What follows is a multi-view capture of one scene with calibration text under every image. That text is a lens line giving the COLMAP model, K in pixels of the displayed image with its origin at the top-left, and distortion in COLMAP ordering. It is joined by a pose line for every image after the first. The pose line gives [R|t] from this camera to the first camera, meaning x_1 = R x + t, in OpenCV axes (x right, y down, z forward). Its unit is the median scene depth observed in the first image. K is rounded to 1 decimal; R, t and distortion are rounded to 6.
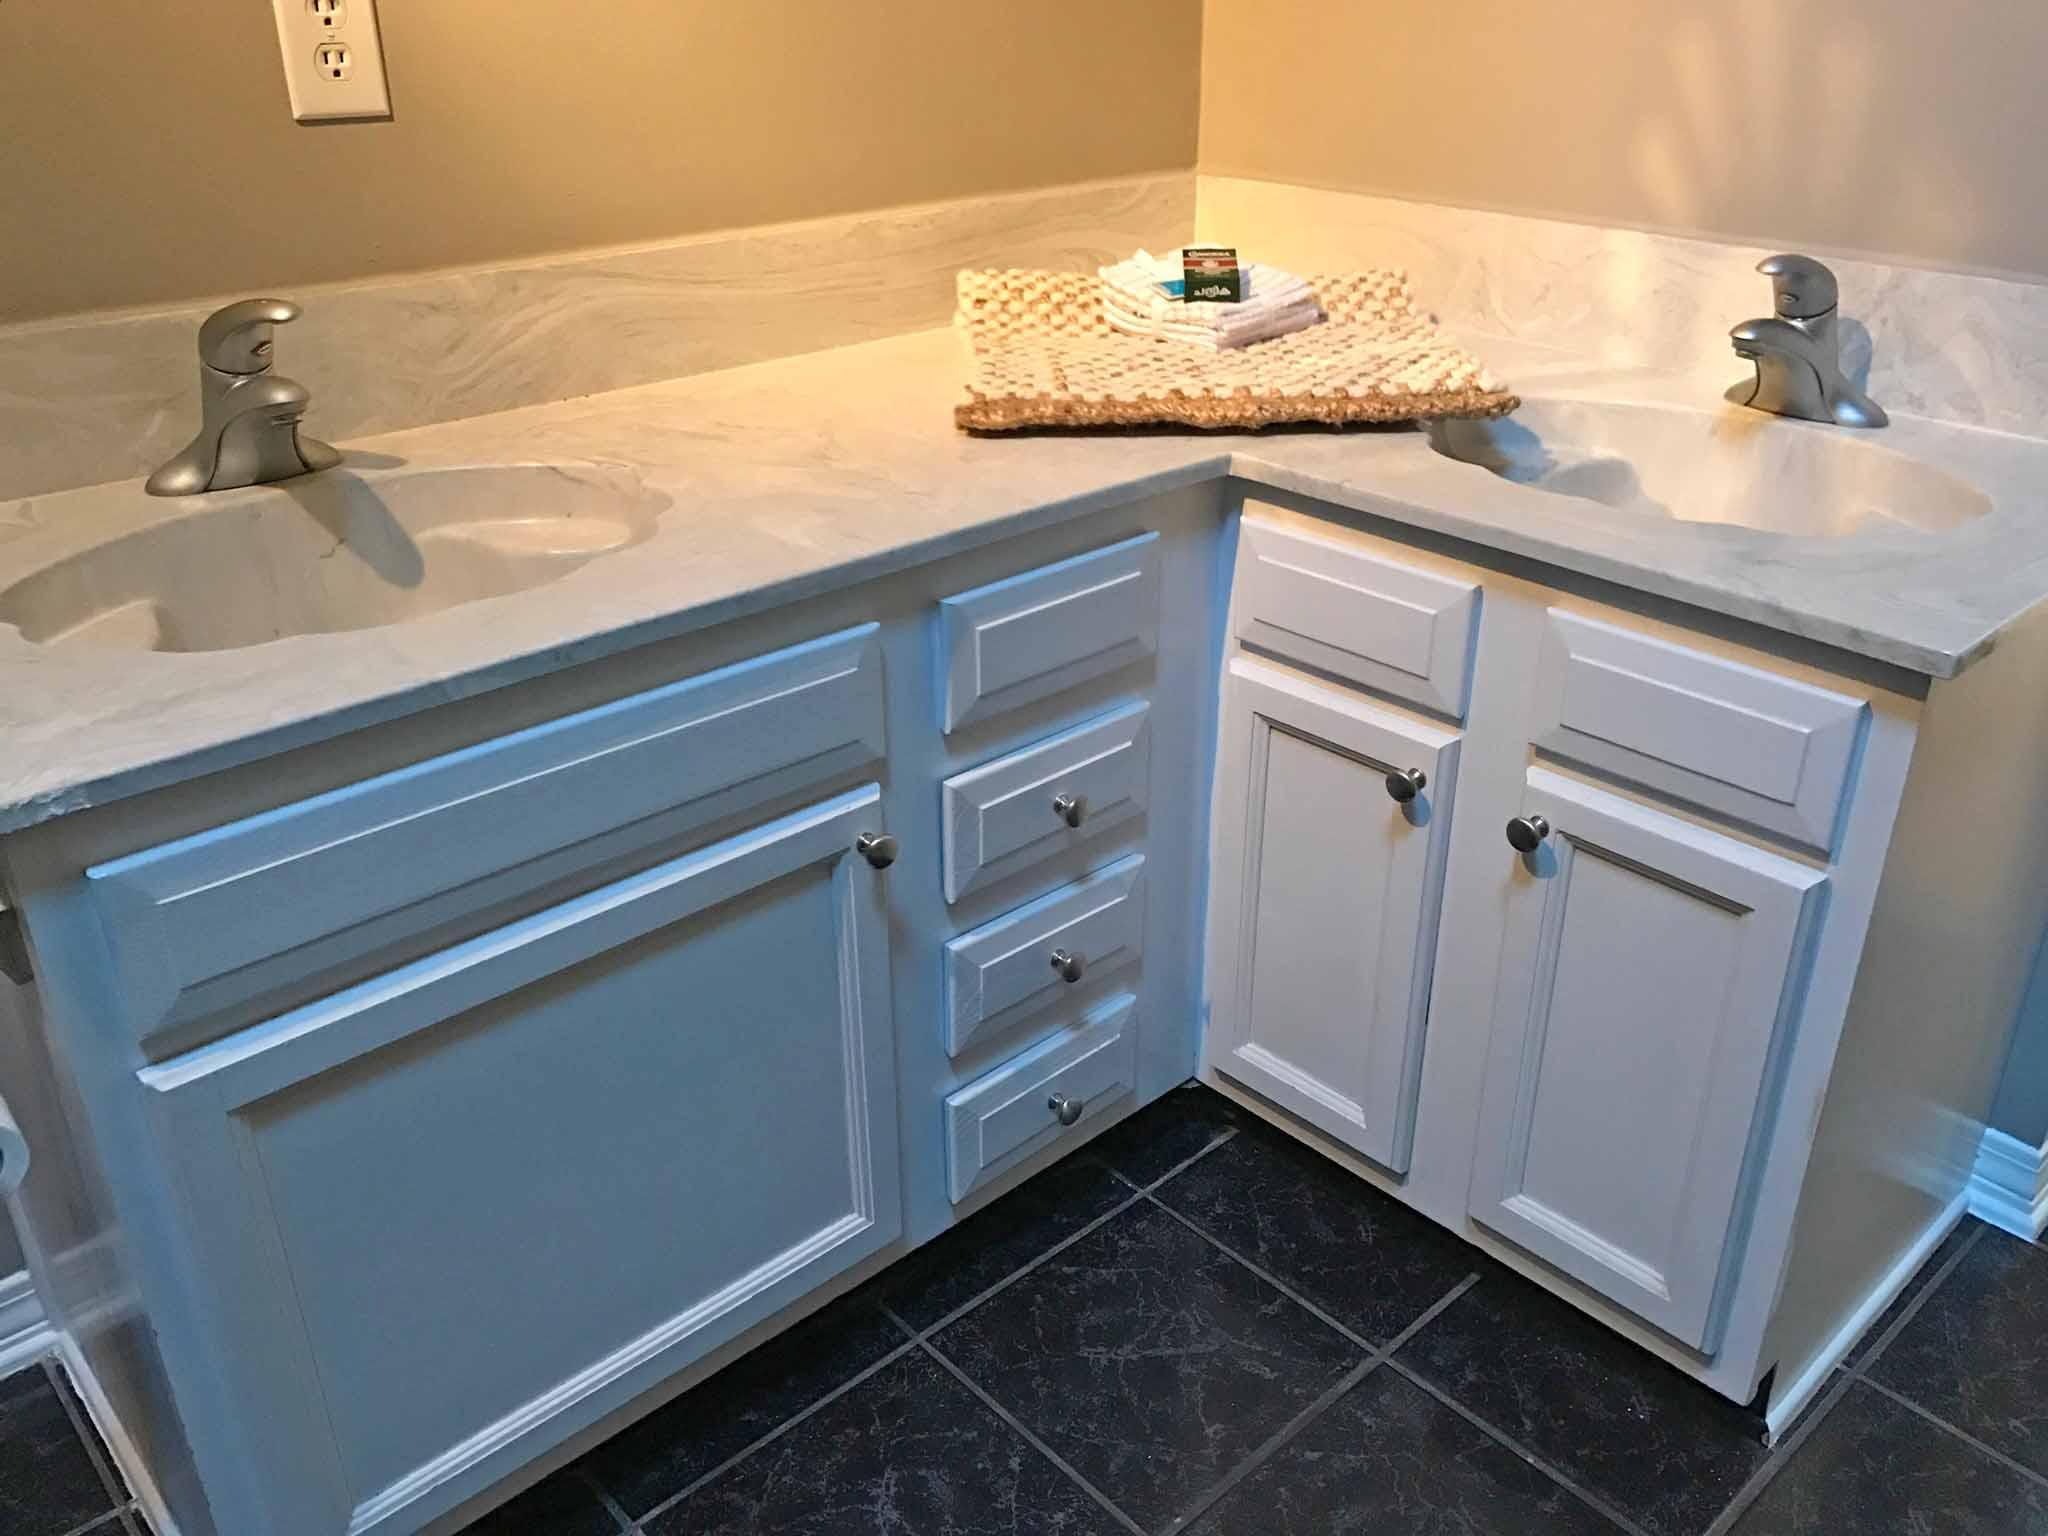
lens RADIAL K [[1698.1, 0, 1024.0], [0, 1698.1, 768.0], [0, 0, 1]] dist [0.043431, -0.075394]
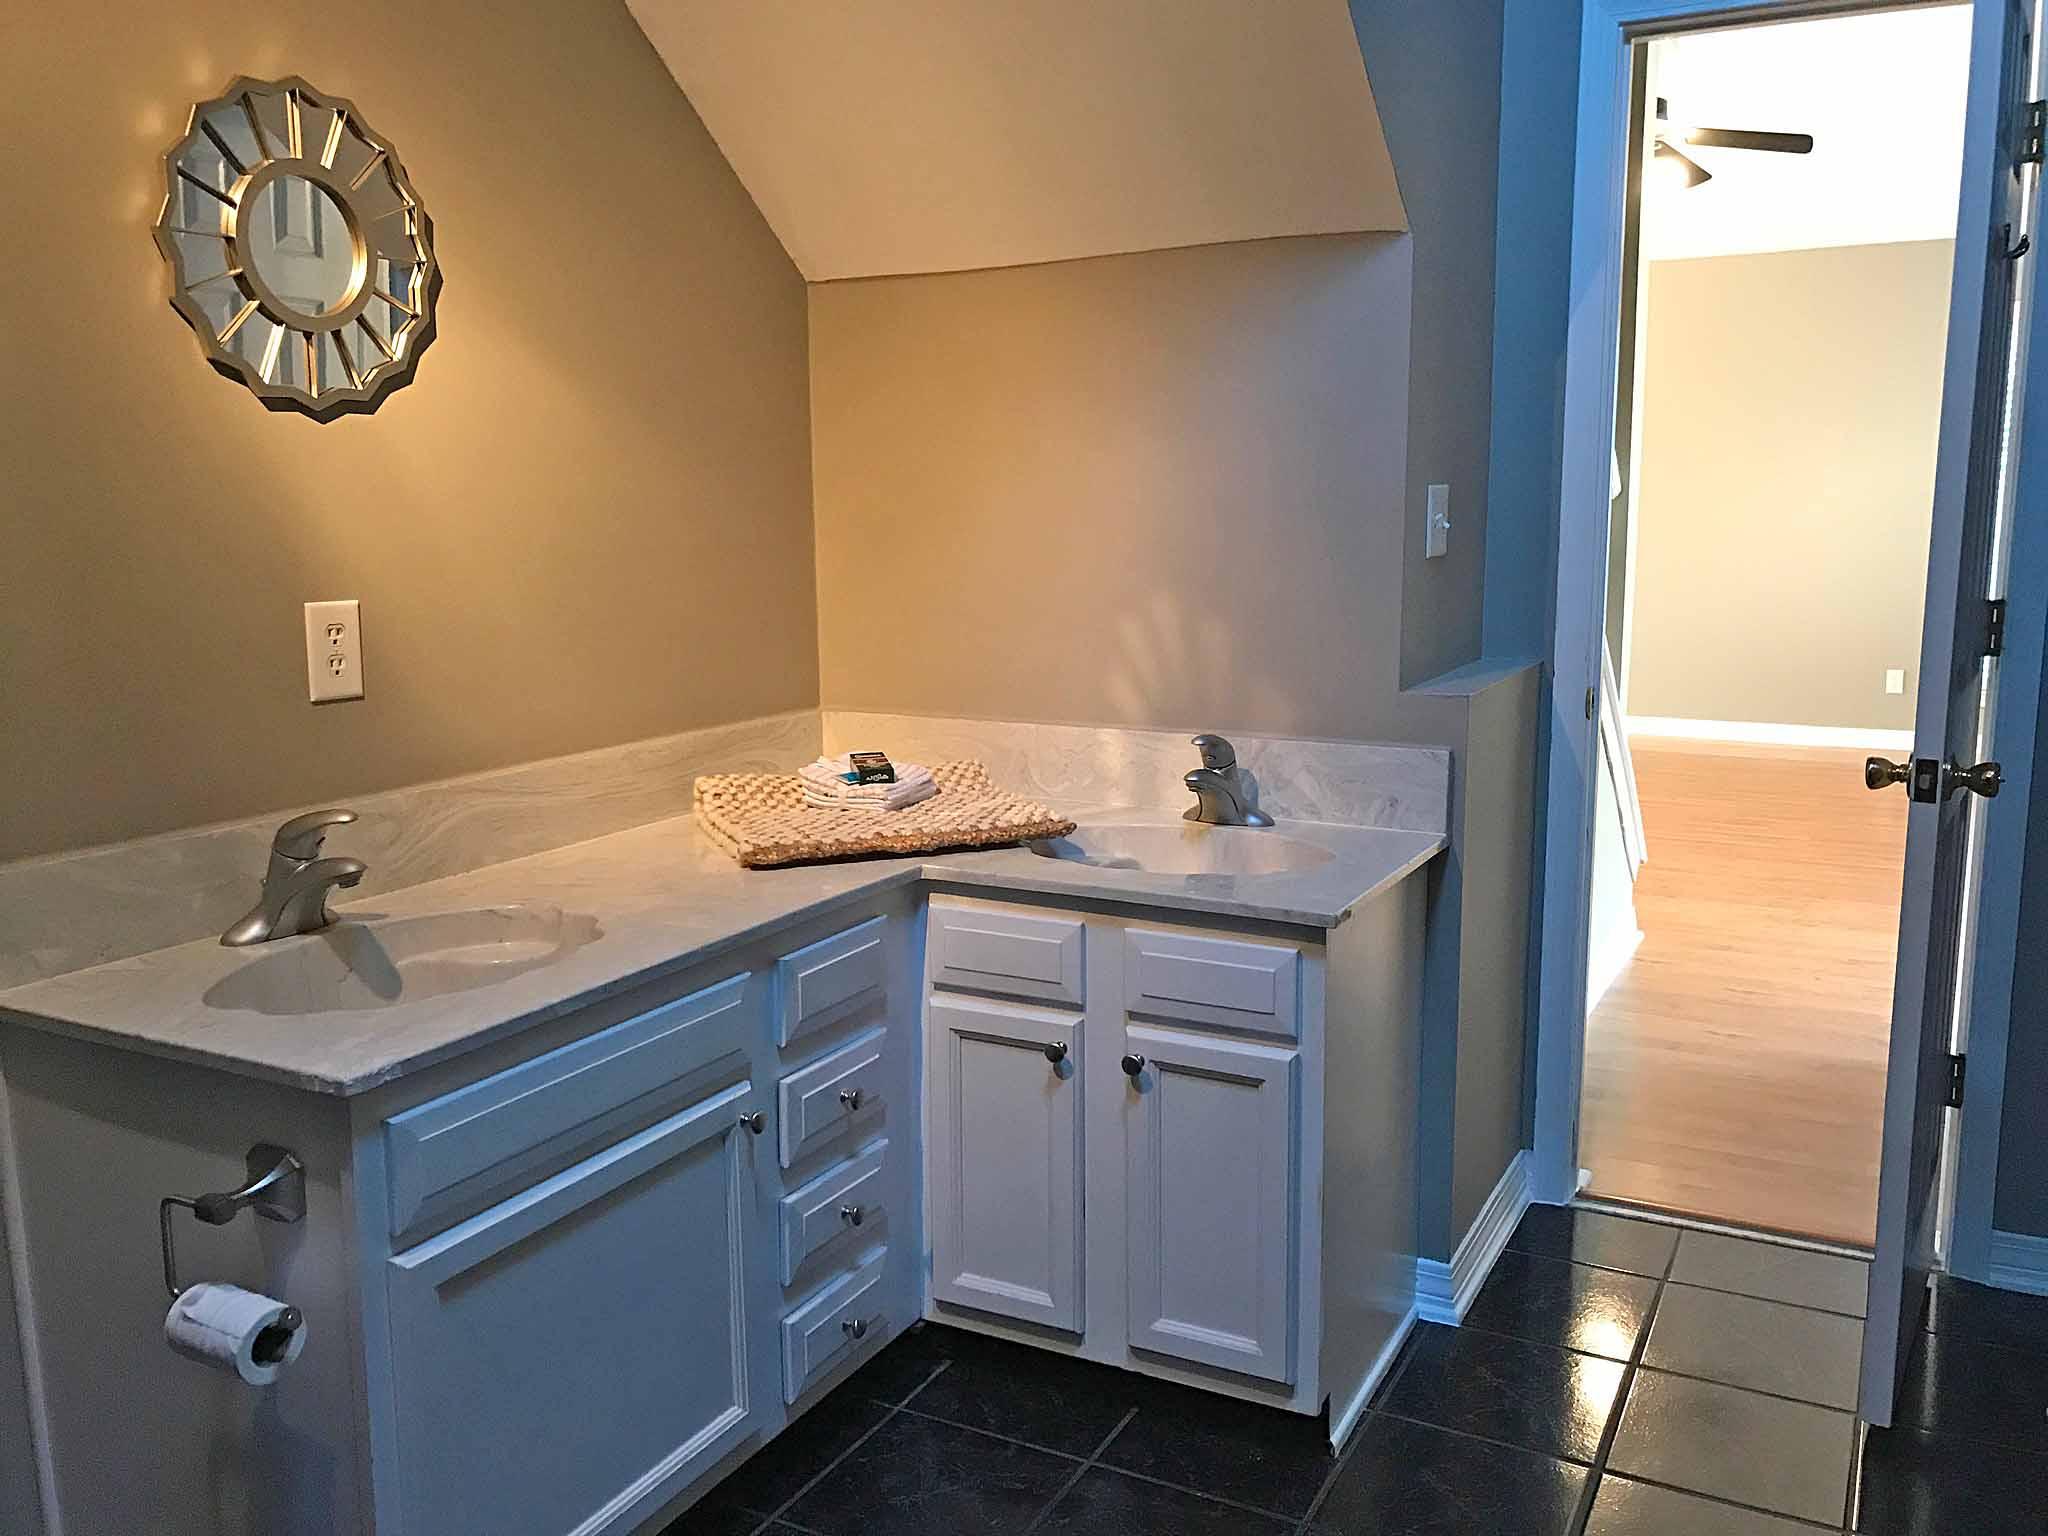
lens RADIAL K [[1698.1, 0, 1024.0], [0, 1698.1, 768.0], [0, 0, 1]] dist [0.043431, -0.075394]
pose [[0.942107, -0.059054, 0.330072, -0.307354], [0.155452, 0.949115, -0.273890, 0.181689], [-0.297102, 0.309344, 0.903347, -0.514639]]
